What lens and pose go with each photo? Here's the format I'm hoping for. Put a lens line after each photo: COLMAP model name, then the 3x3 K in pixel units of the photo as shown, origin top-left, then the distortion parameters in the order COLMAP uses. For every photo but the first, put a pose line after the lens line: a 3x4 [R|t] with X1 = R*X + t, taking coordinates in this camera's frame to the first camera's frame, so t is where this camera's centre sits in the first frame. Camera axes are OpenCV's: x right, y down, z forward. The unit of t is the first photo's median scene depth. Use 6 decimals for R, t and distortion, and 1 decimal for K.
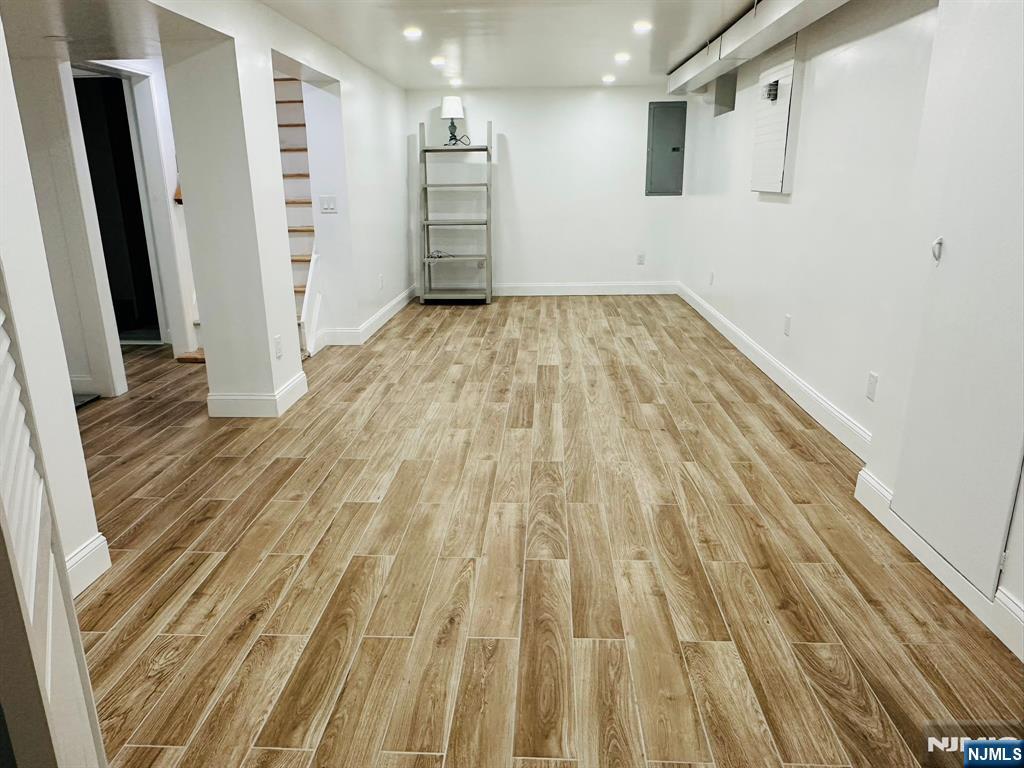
lens RADIAL K [[711.9, 0, 498.5], [0, 711.9, 403.1], [0, 0, 1]] dist [0.076429, -0.094003]
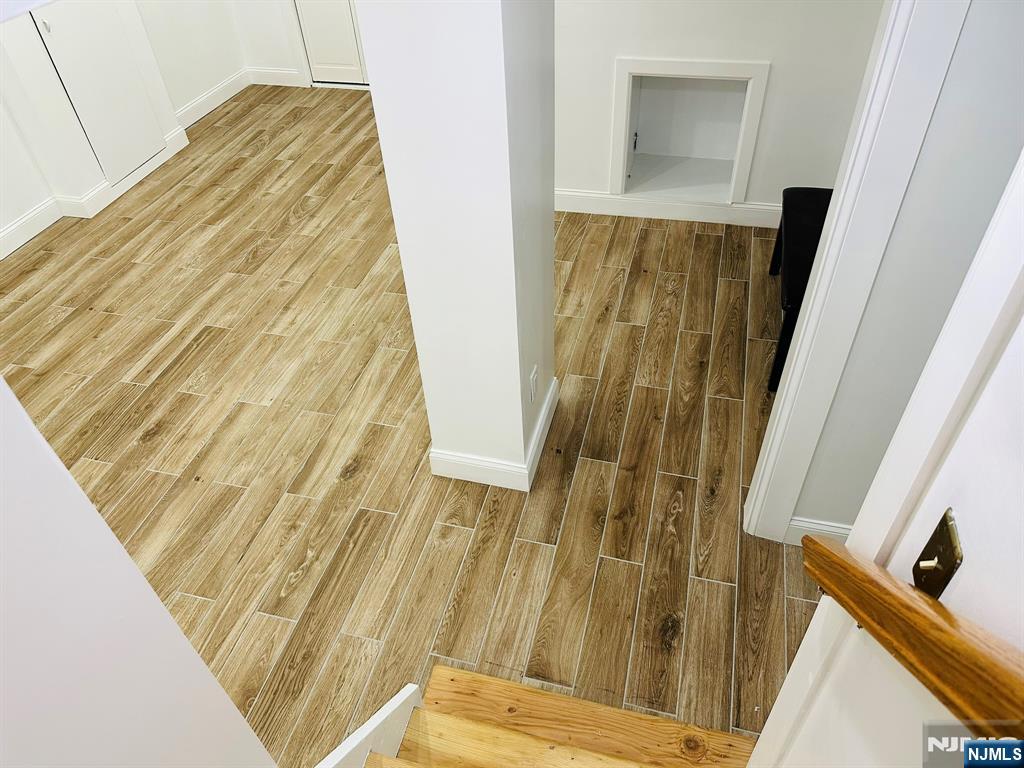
lens RADIAL K [[711.9, 0, 530.8], [0, 711.9, 379.8], [0, 0, 1]] dist [0.076429, -0.094003]
pose [[-0.983024, -0.074211, 0.167802, -0.531136], [0.107333, 0.509149, 0.853959, -0.684244], [-0.148810, 0.857473, -0.492540, 1.448005]]
